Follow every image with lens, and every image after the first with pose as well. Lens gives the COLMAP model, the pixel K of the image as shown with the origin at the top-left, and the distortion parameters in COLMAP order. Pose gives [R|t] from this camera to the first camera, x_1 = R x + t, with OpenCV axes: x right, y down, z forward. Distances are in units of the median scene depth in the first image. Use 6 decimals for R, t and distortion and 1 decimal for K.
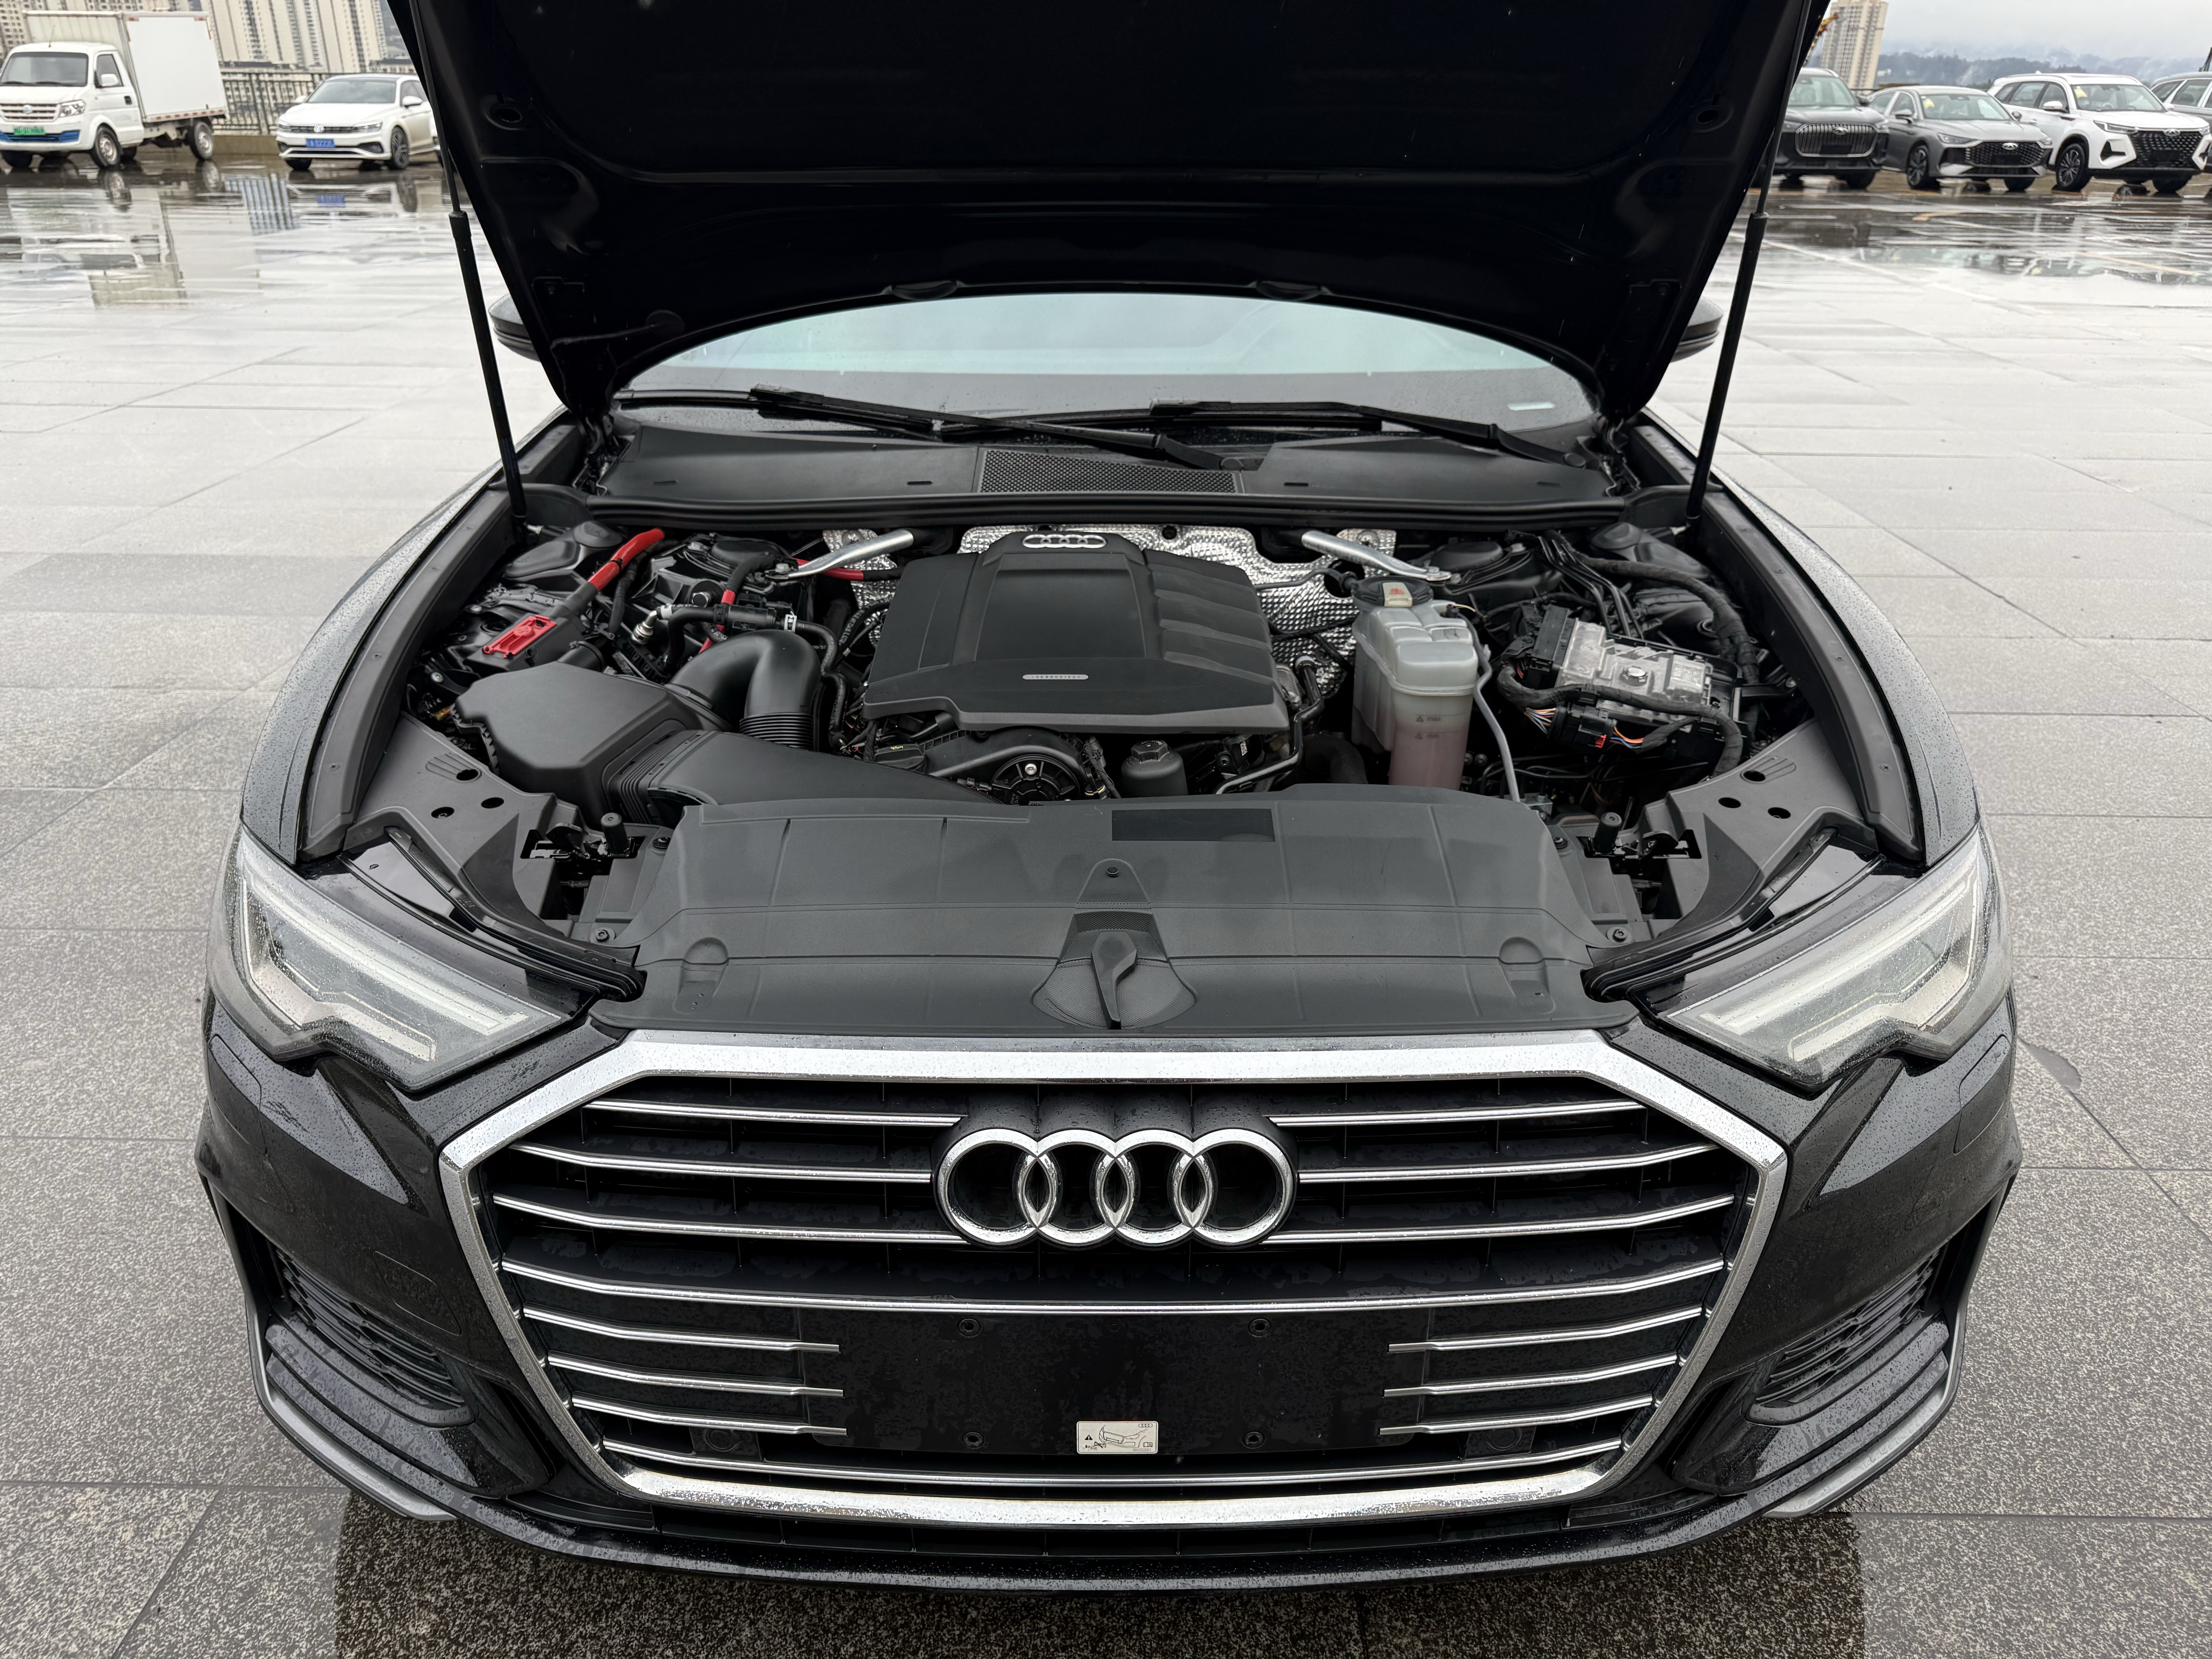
lens RADIAL K [[1589.3, 0, 1087.0], [0, 1589.3, 837.8], [0, 0, 1]] dist [0.009206, -0.014466]
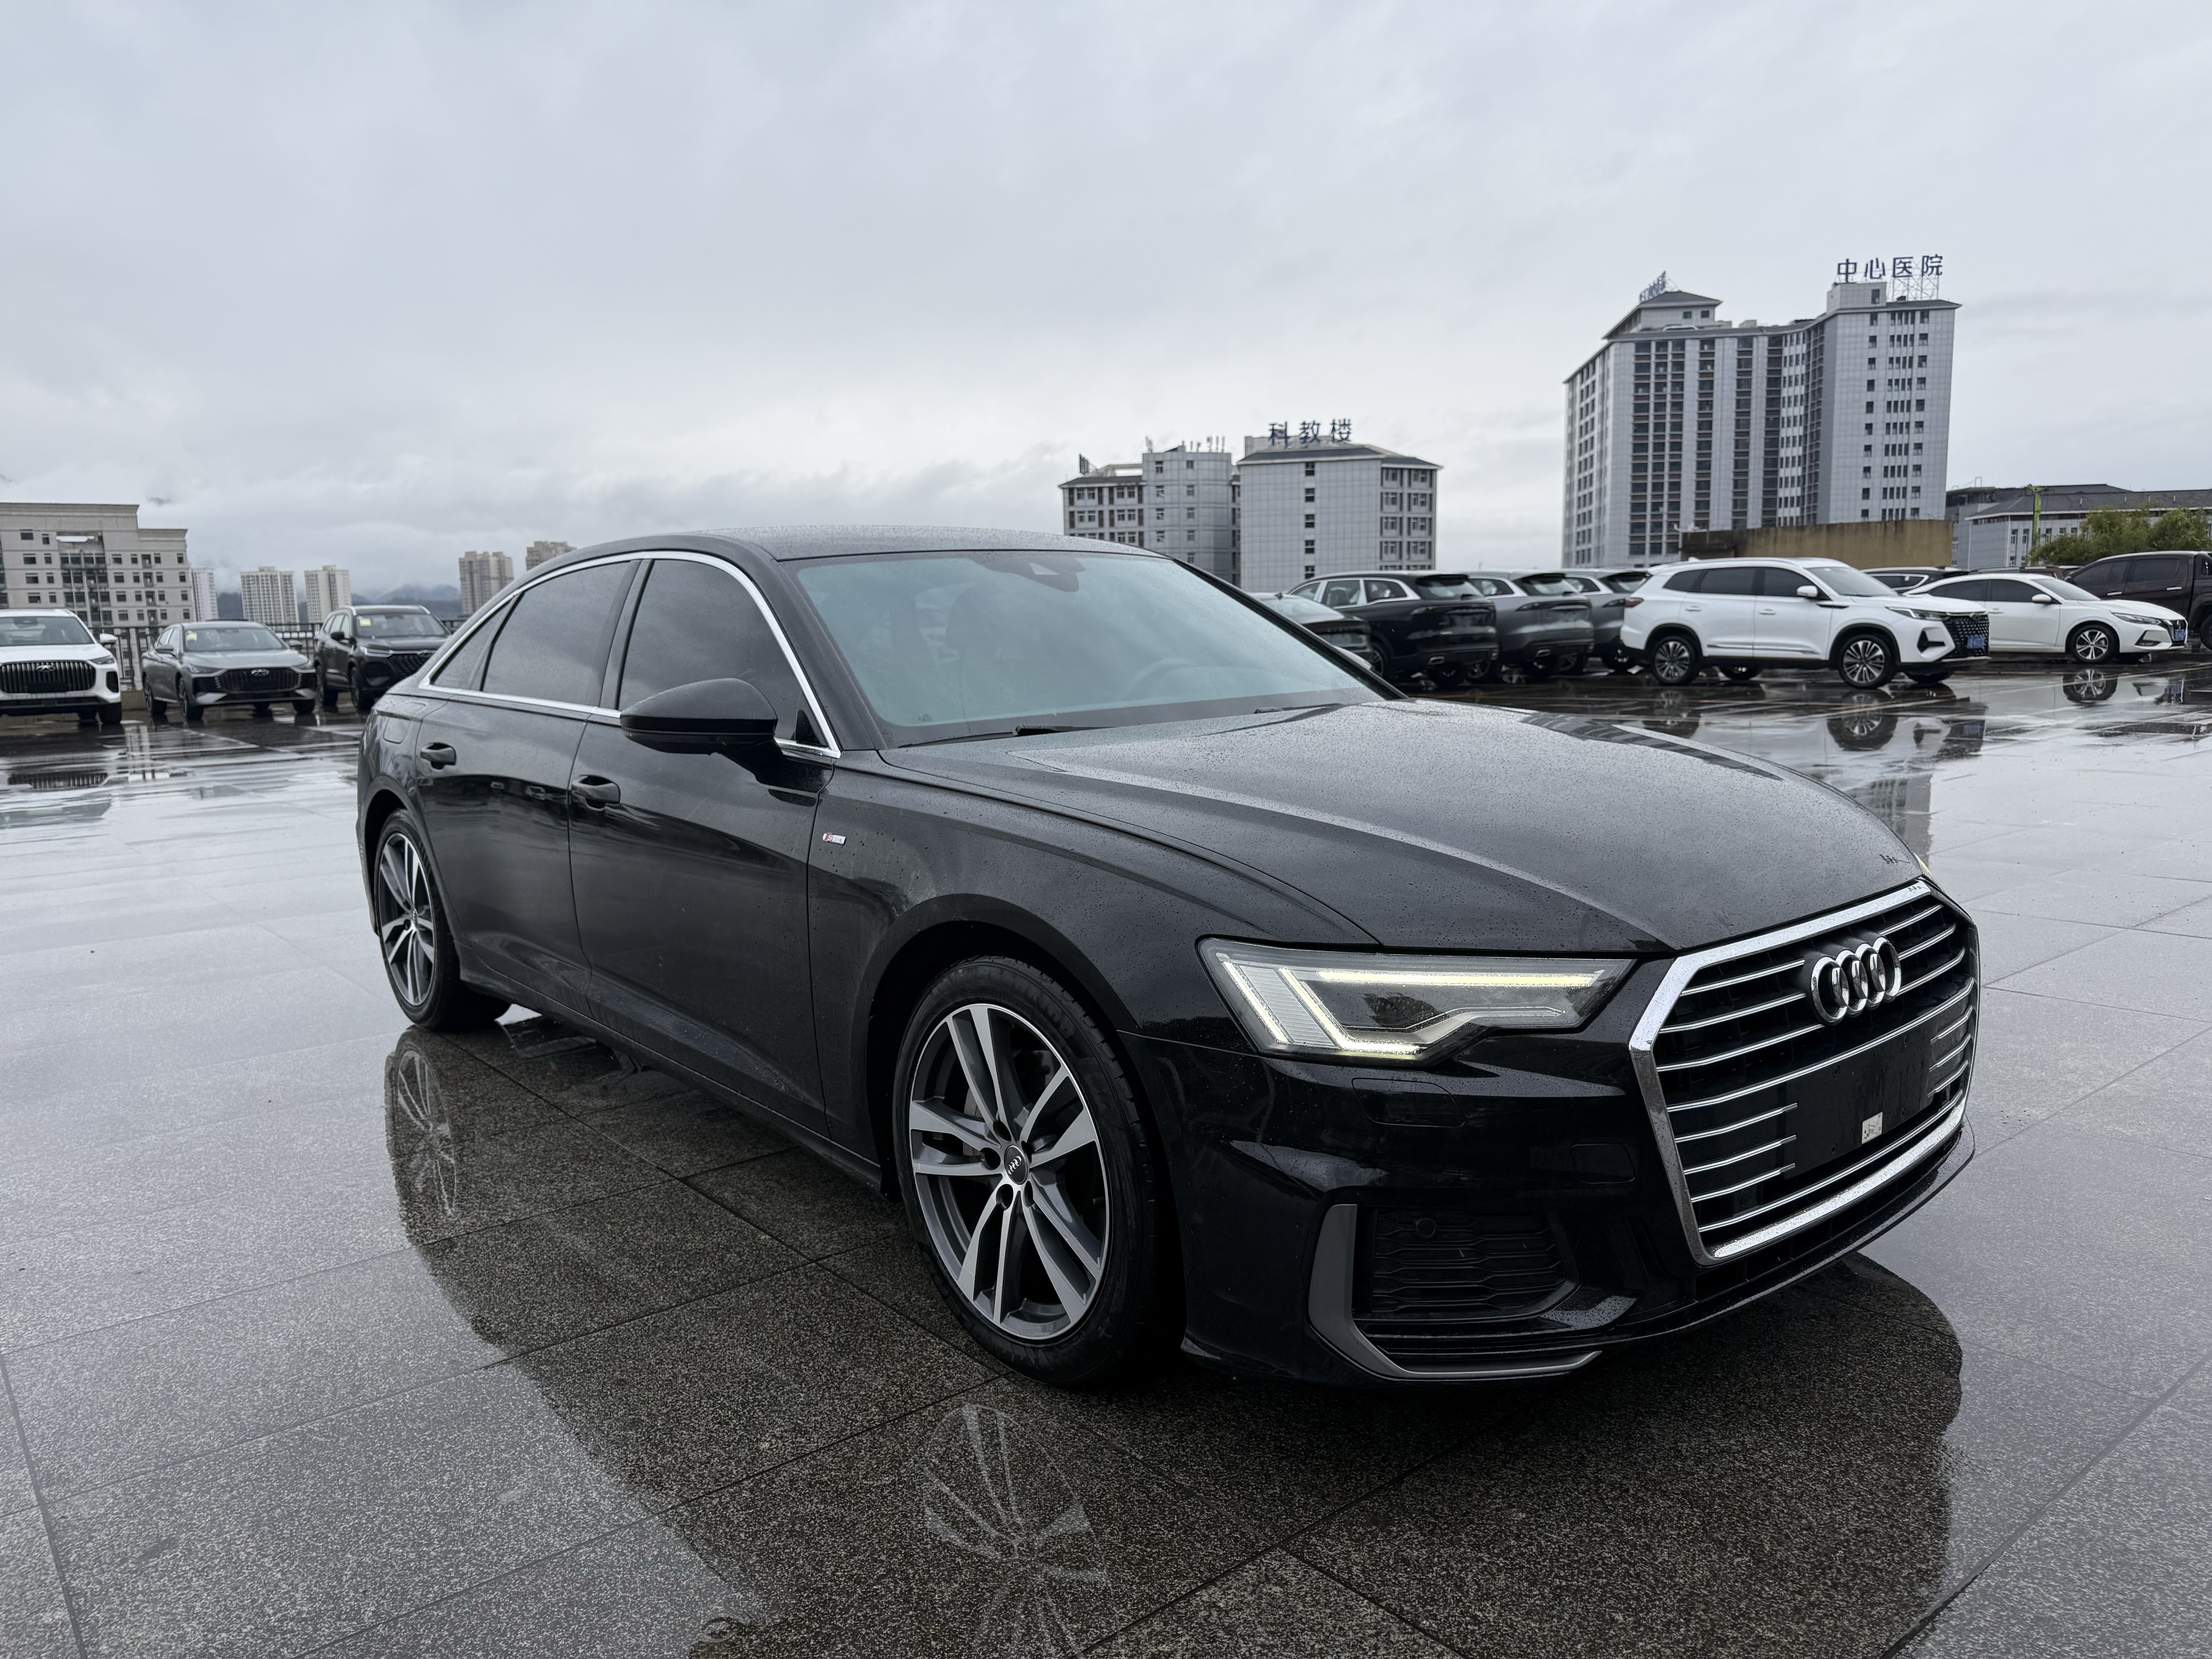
lens RADIAL K [[1589.3, 0, 1120.3], [0, 1589.3, 846.3], [0, 0, 1]] dist [0.009206, -0.014466]
pose [[0.752848, -0.116645, 0.647776, -1.187599], [0.305955, 0.933399, -0.187505, 0.096288], [-0.582762, 0.339353, 0.738396, 0.012143]]
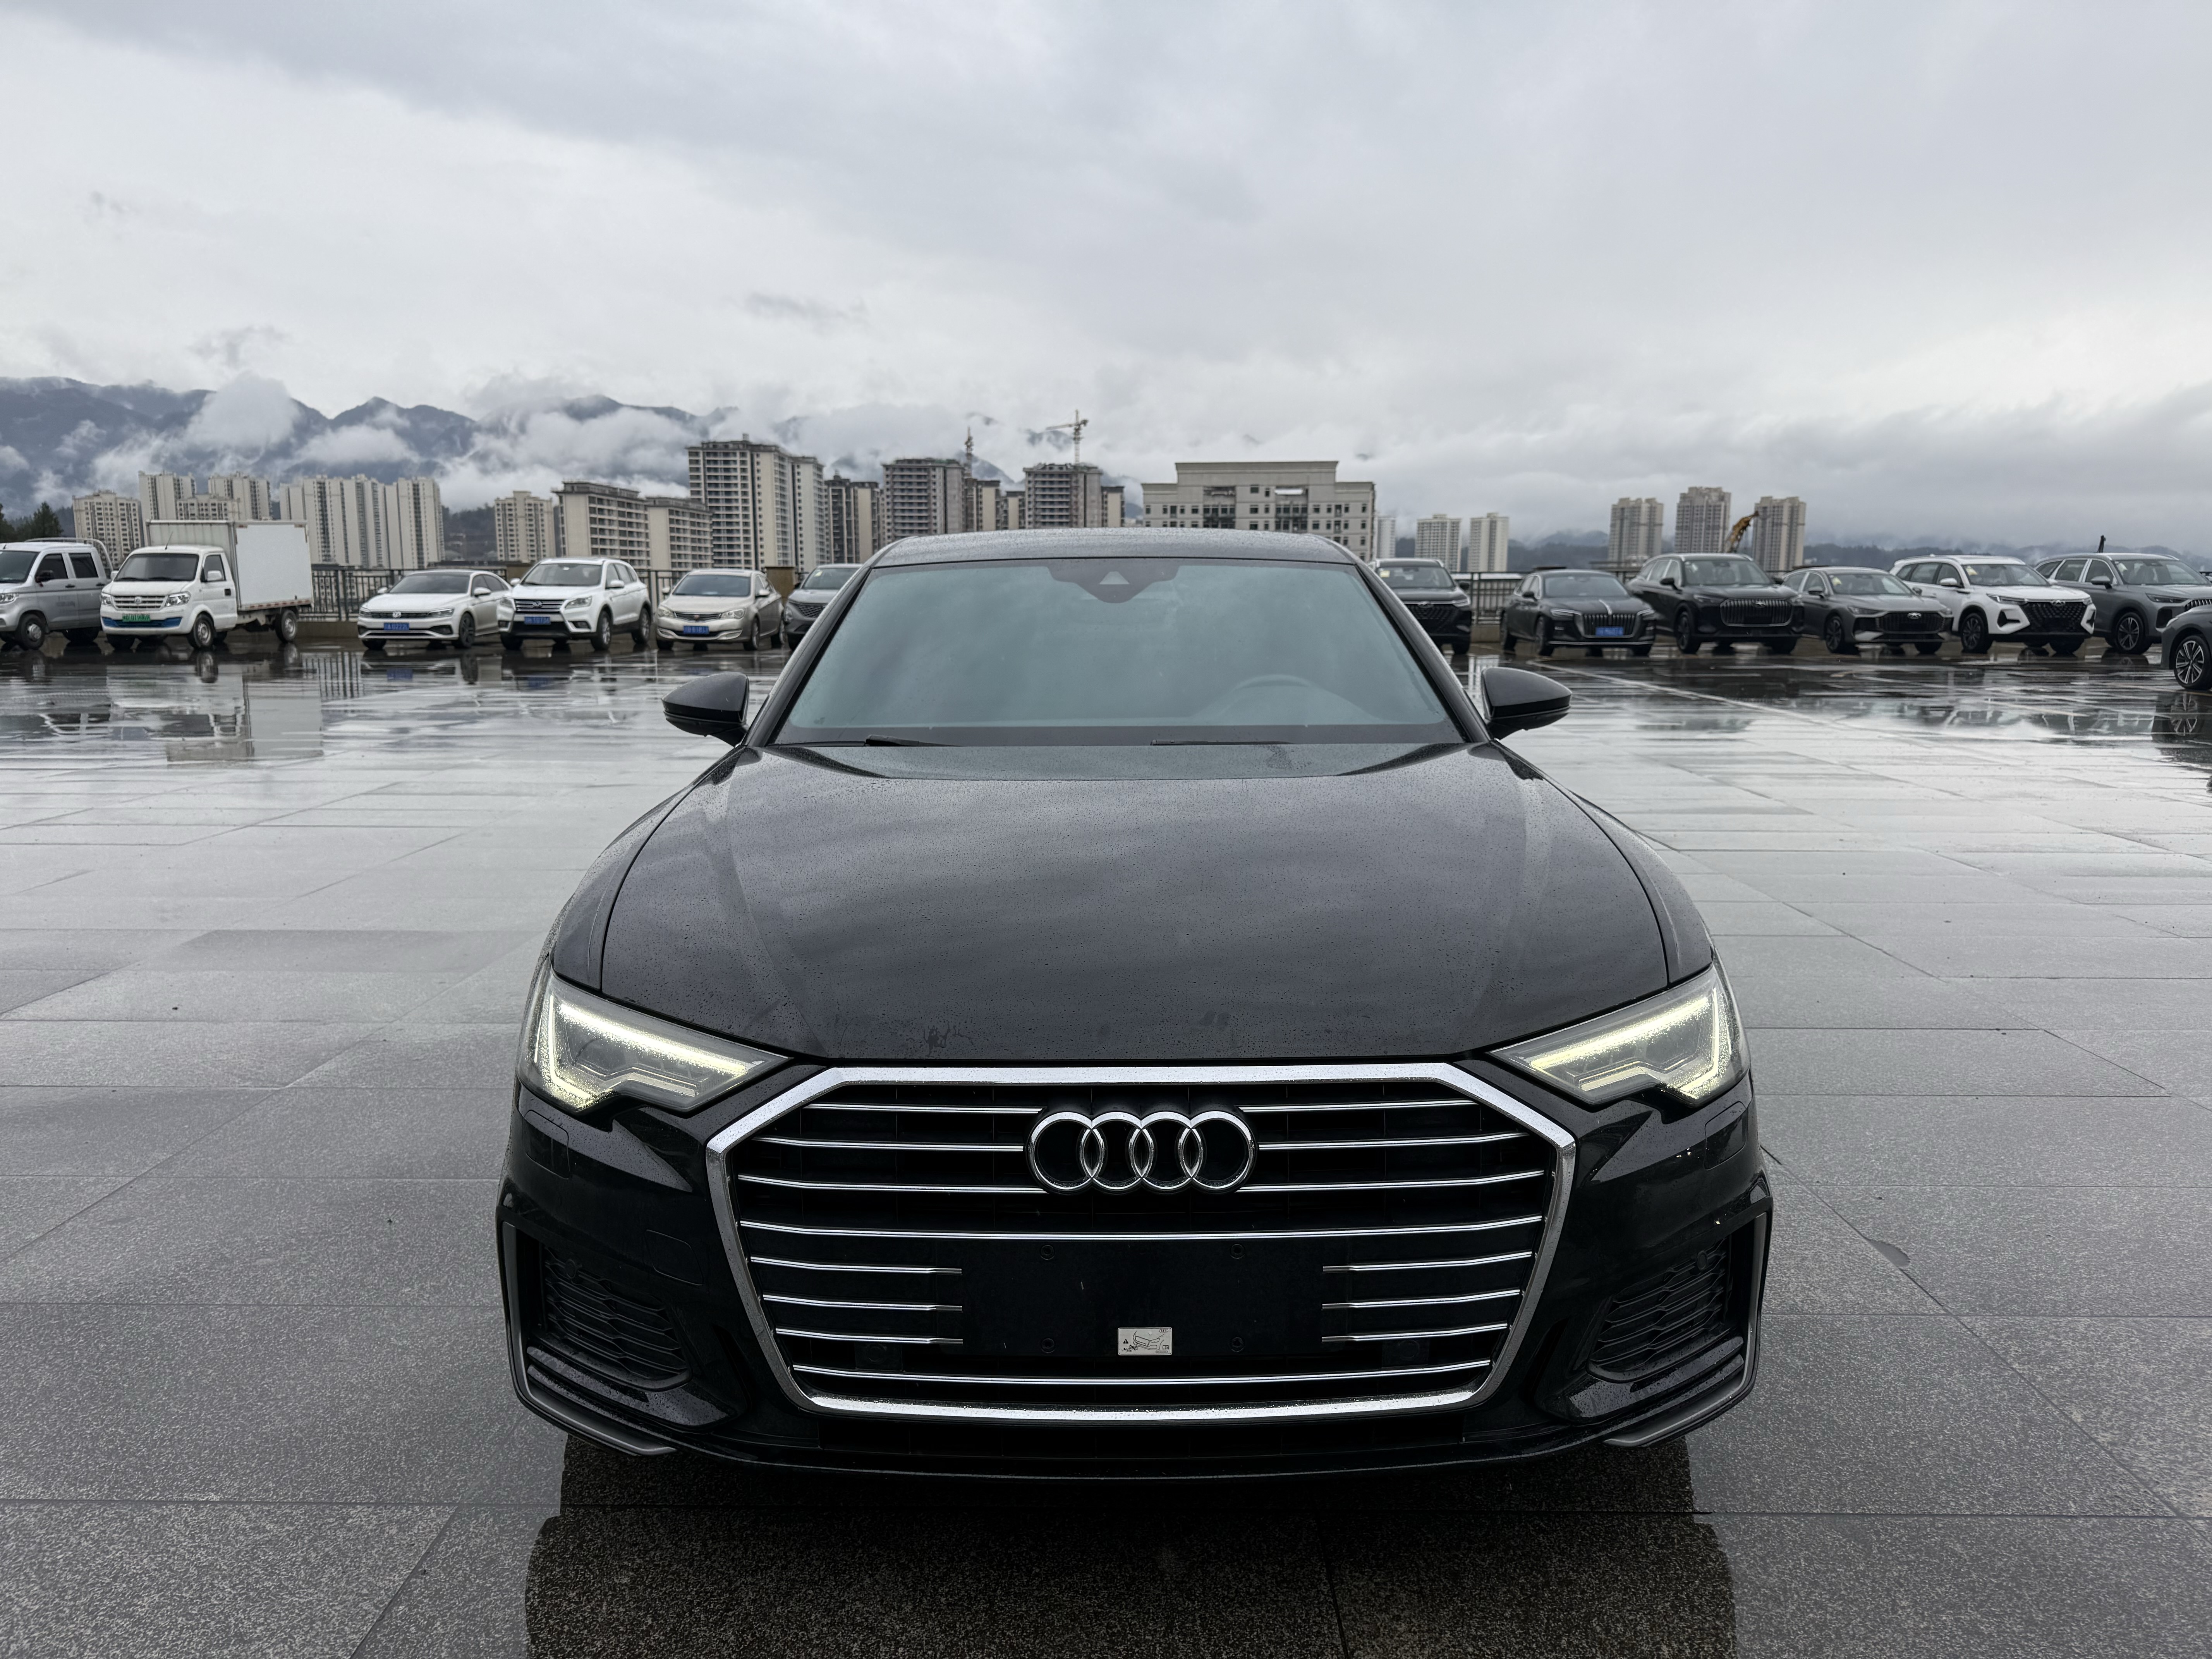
lens RADIAL K [[1589.3, 0, 1073.2], [0, 1589.3, 832.7], [0, 0, 1]] dist [0.009206, -0.014466]
pose [[0.999955, -0.006565, -0.006887, -0.022671], [0.004382, 0.960261, -0.279068, 0.217900], [0.008445, 0.279025, 0.960247, -0.365640]]
